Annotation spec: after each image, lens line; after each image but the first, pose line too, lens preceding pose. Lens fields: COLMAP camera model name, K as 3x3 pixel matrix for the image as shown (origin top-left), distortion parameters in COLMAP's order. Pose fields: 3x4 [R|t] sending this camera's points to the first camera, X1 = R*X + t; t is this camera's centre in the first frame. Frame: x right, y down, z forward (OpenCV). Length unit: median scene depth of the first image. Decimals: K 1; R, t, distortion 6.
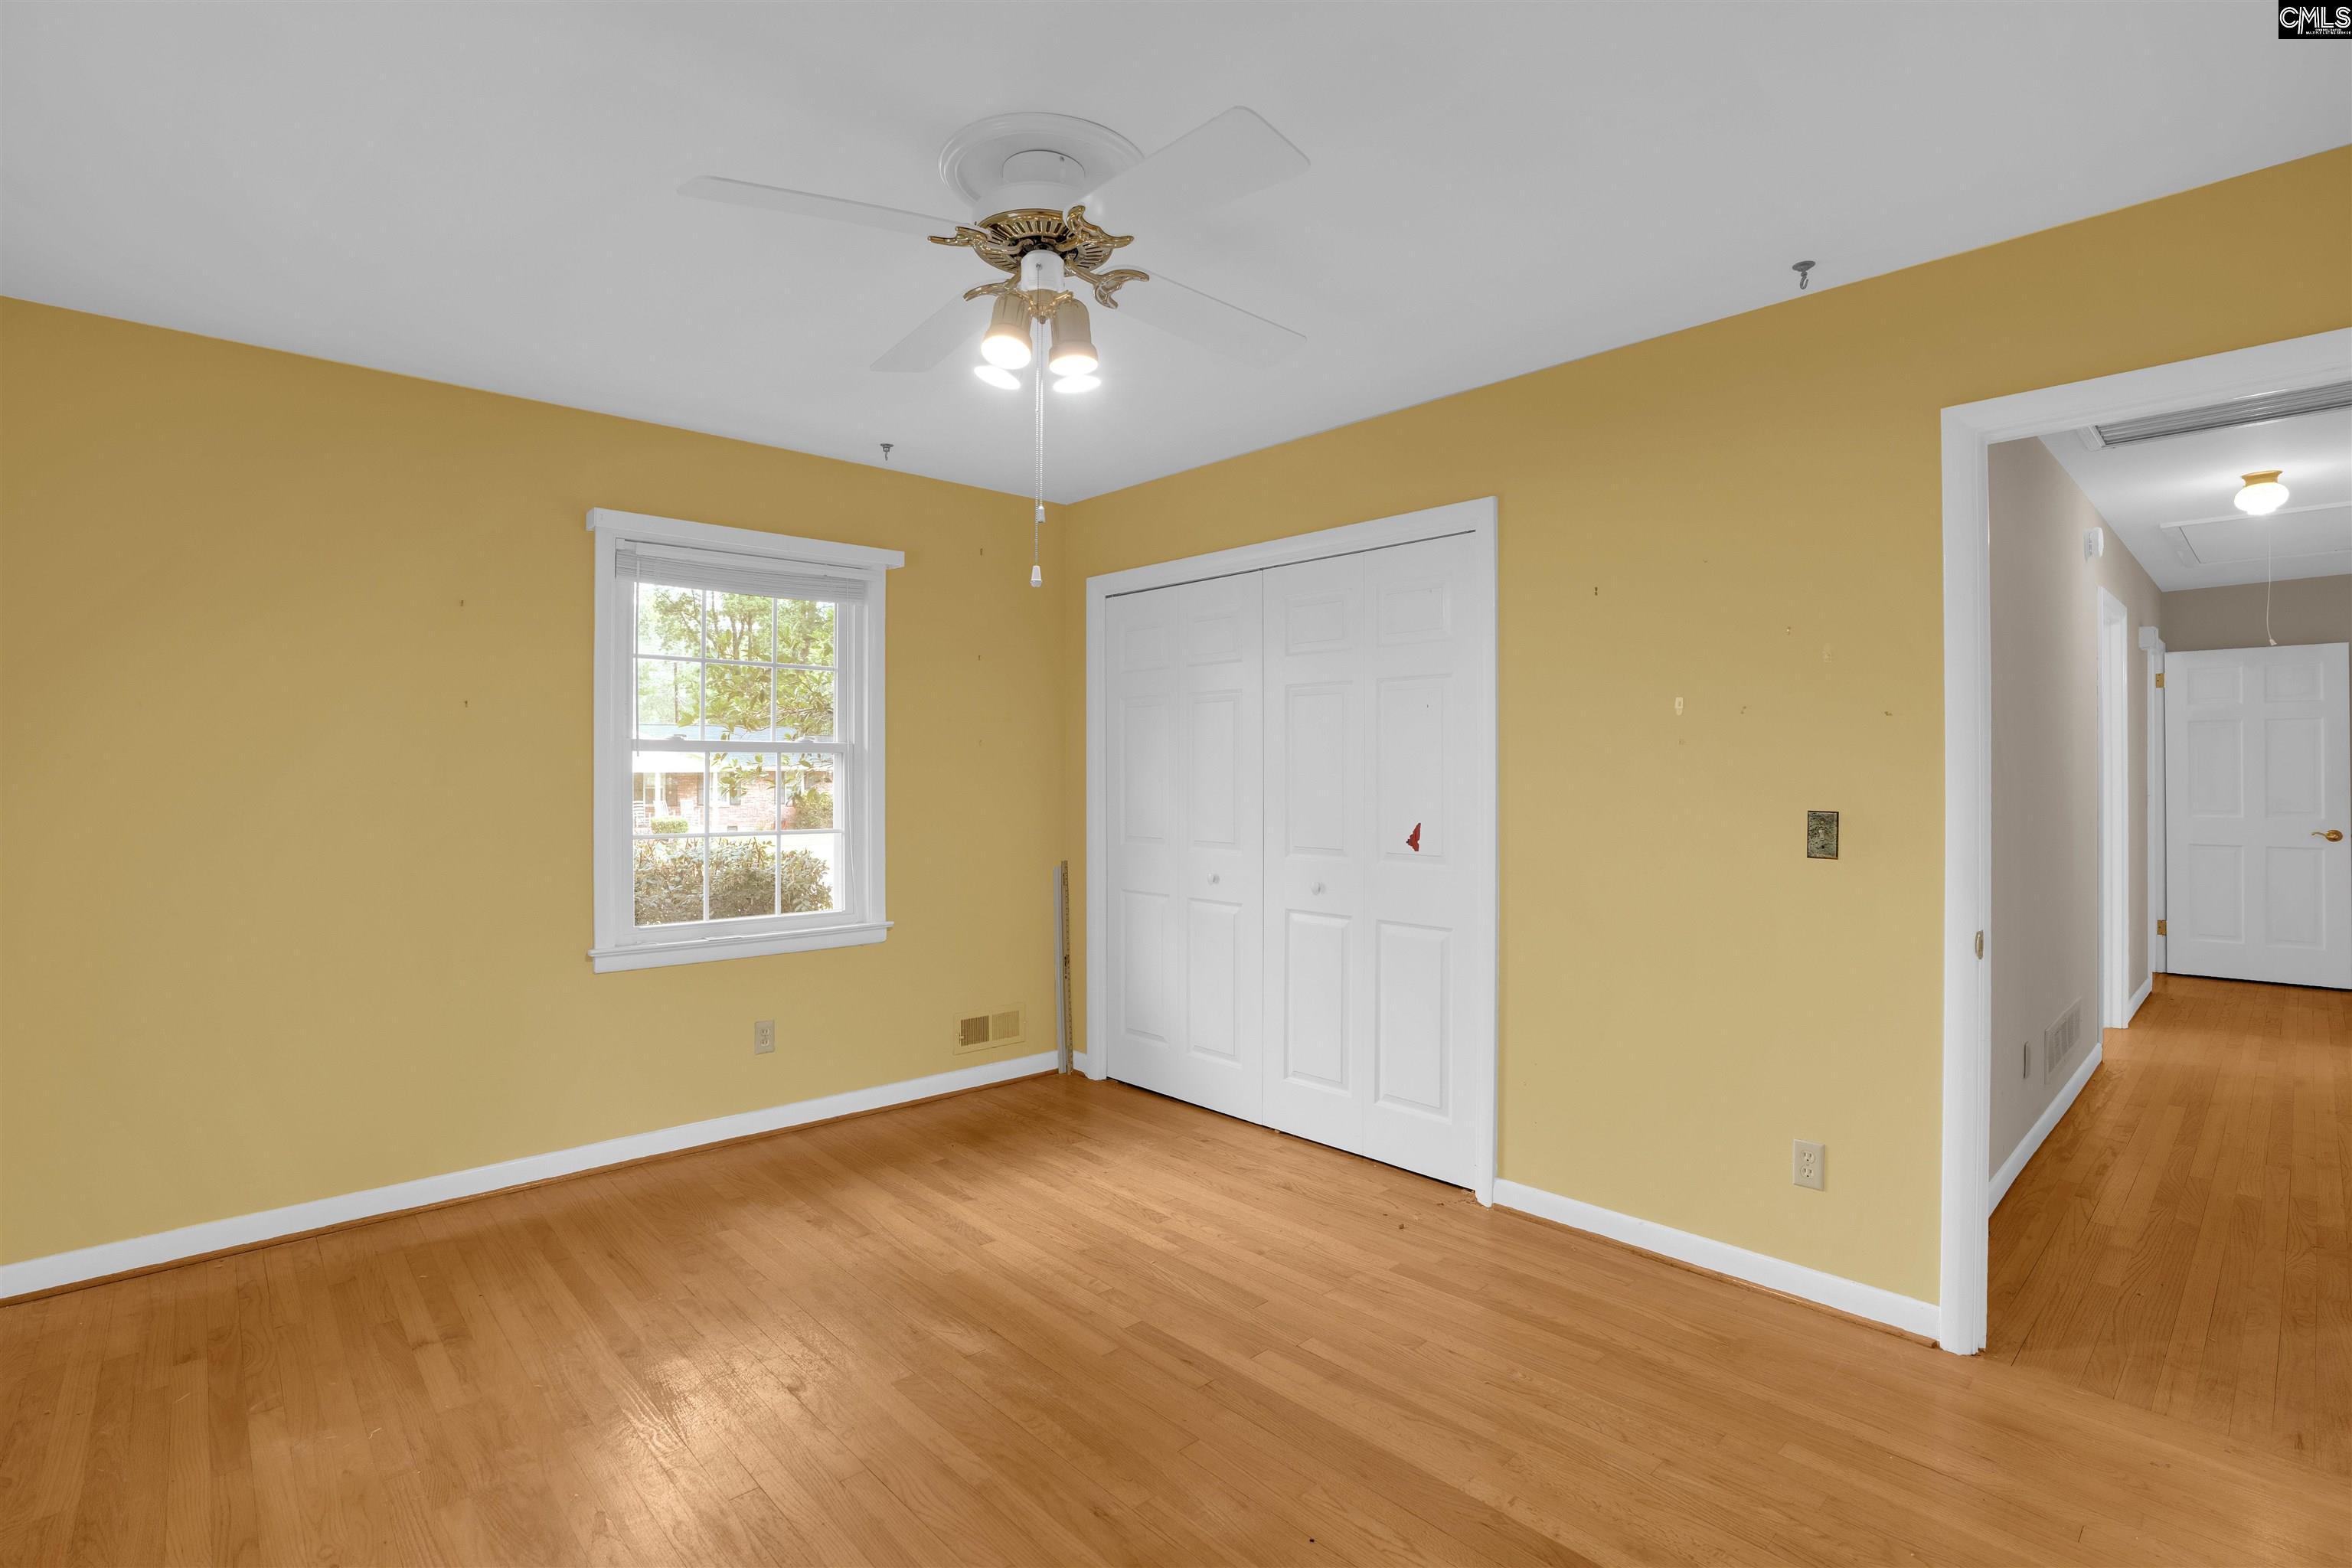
lens RADIAL K [[1102.6, 0, 1174.9], [0, 1102.6, 774.3], [0, 0, 1]] dist [-0.063528, 0.025640]
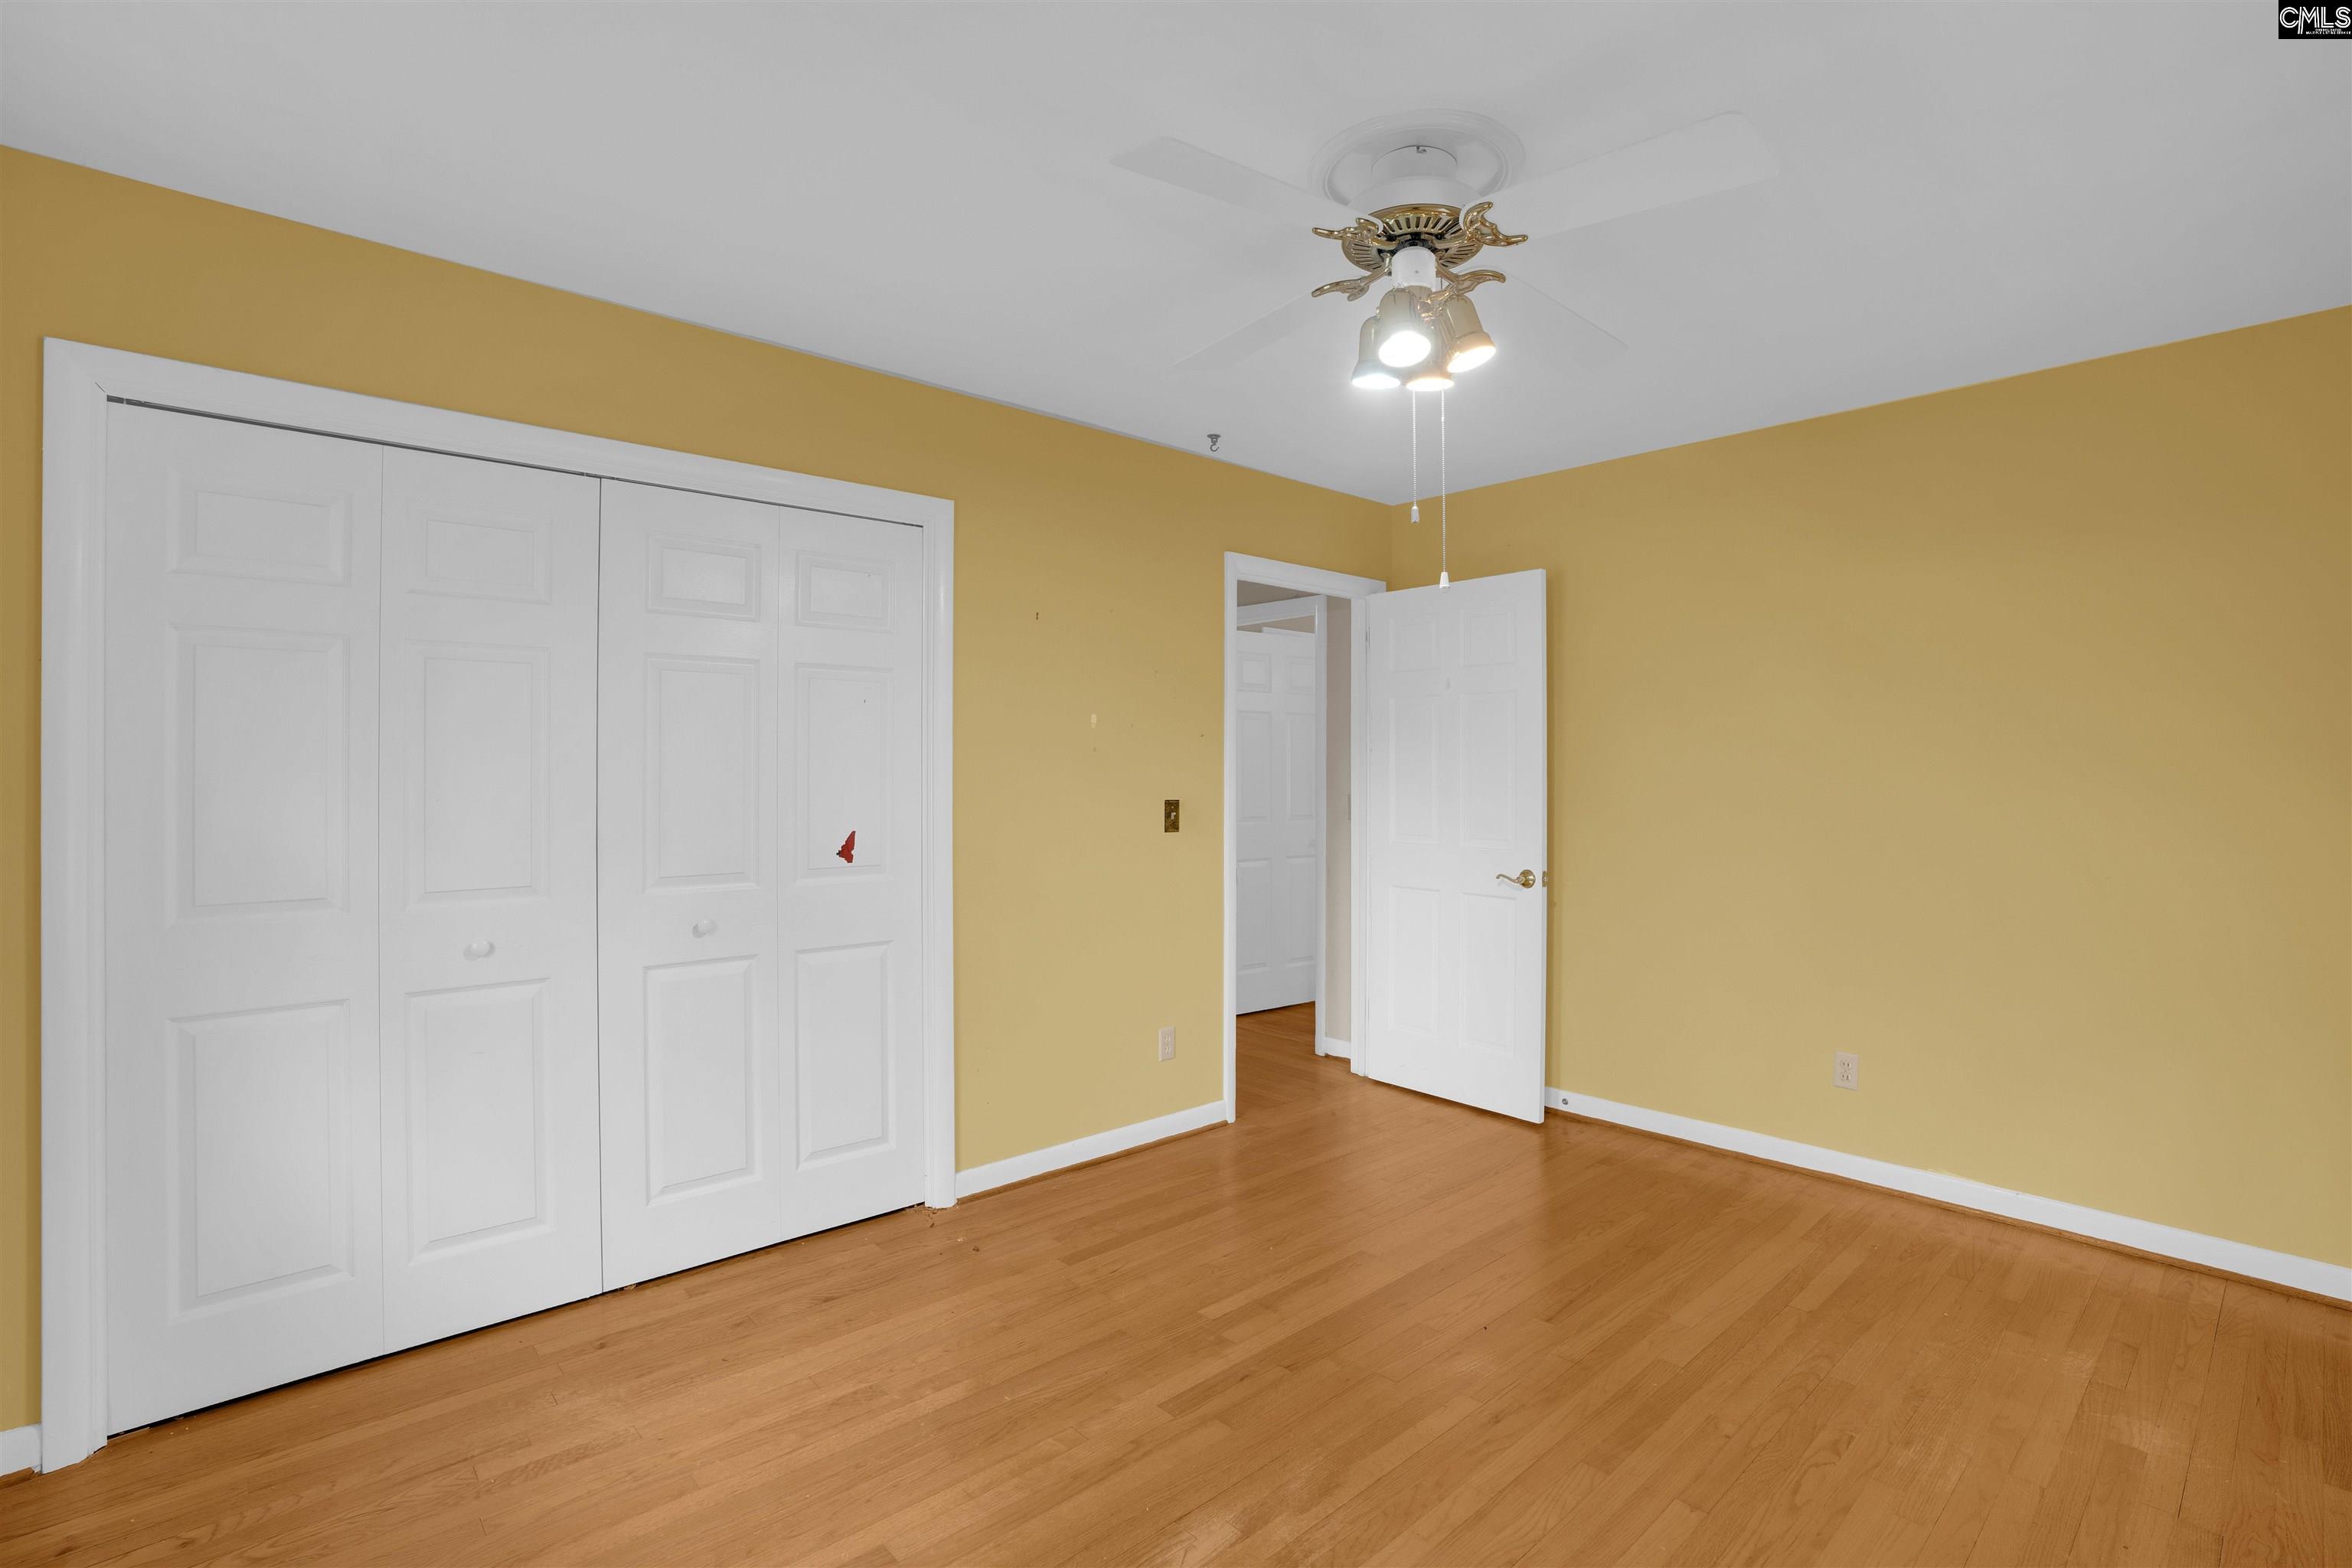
lens RADIAL K [[1102.6, 0, 1174.9], [0, 1102.6, 774.3], [0, 0, 1]] dist [-0.063528, 0.025640]
pose [[0.010087, -0.001480, 0.999948, -0.769170], [0.002849, 0.999995, 0.001451, -0.002802], [-0.999945, 0.002835, 0.010091, 0.838389]]
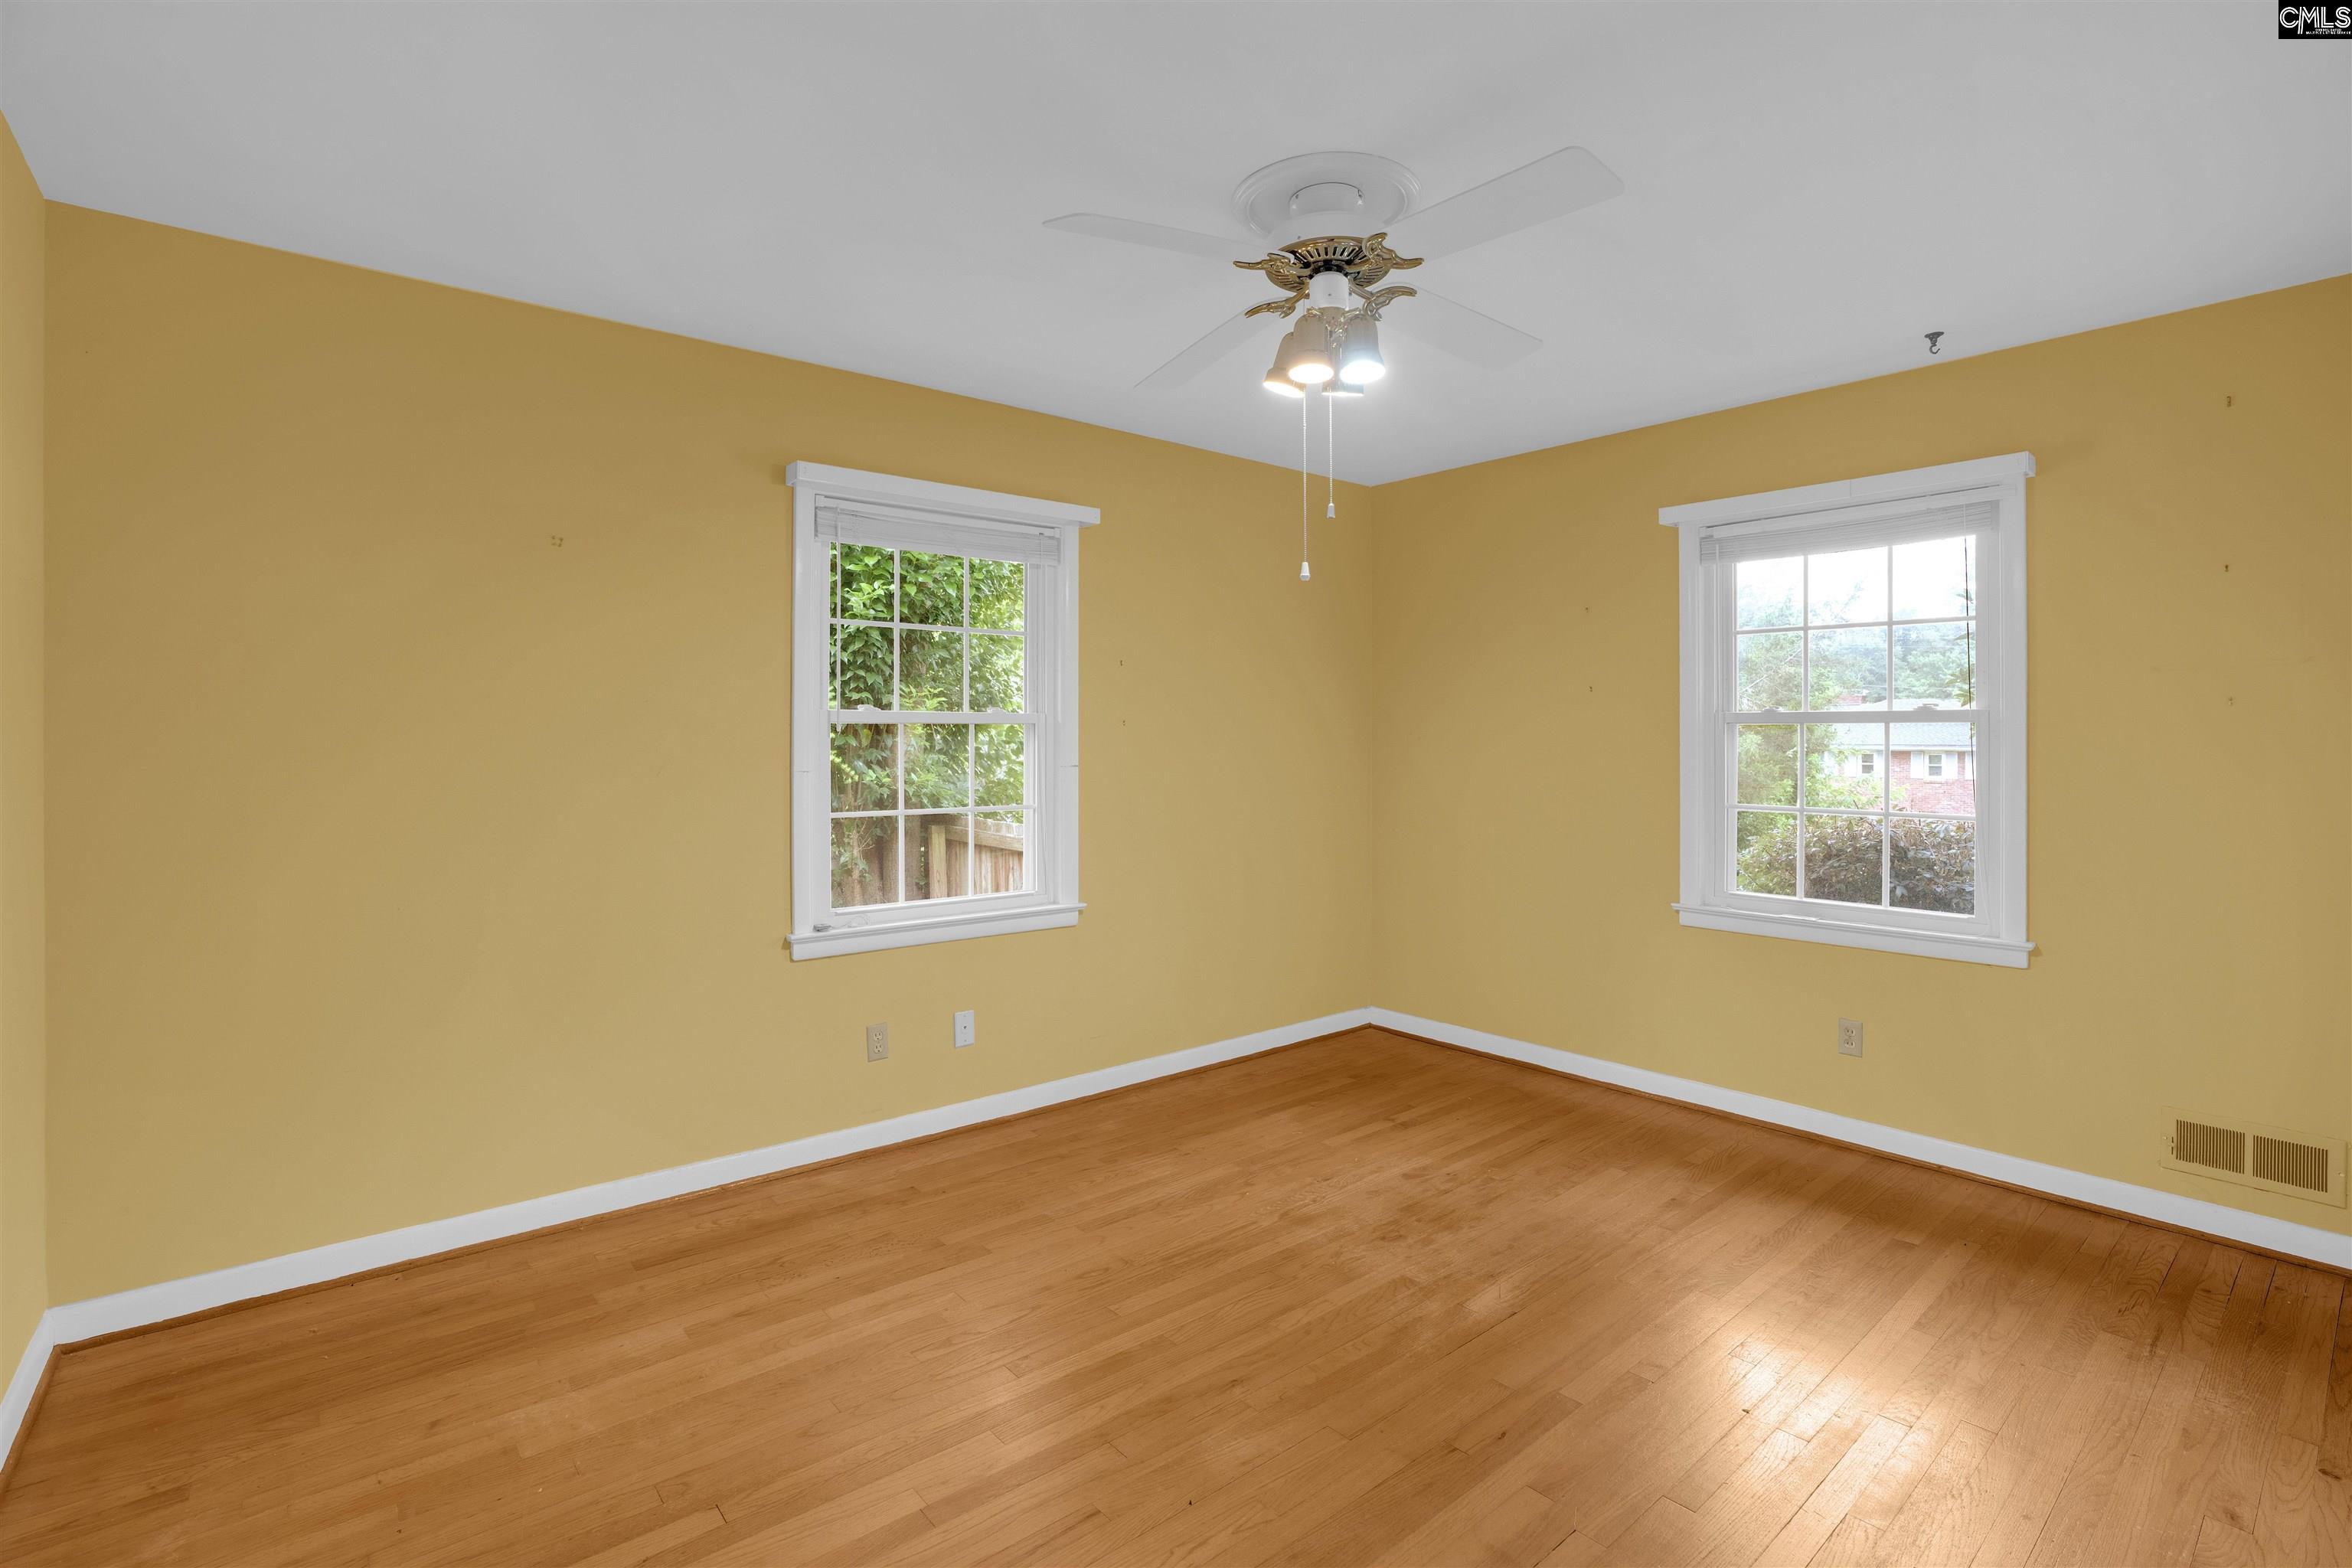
lens RADIAL K [[1097.6, 0, 1191.3], [0, 1097.6, 739.9], [0, 0, 1]] dist [-0.062650, 0.025280]
pose [[-0.038000, 0.001263, -0.999277, 0.686772], [-0.007694, 0.999969, 0.001557, -0.003756], [0.999248, 0.007747, -0.037990, 0.625799]]
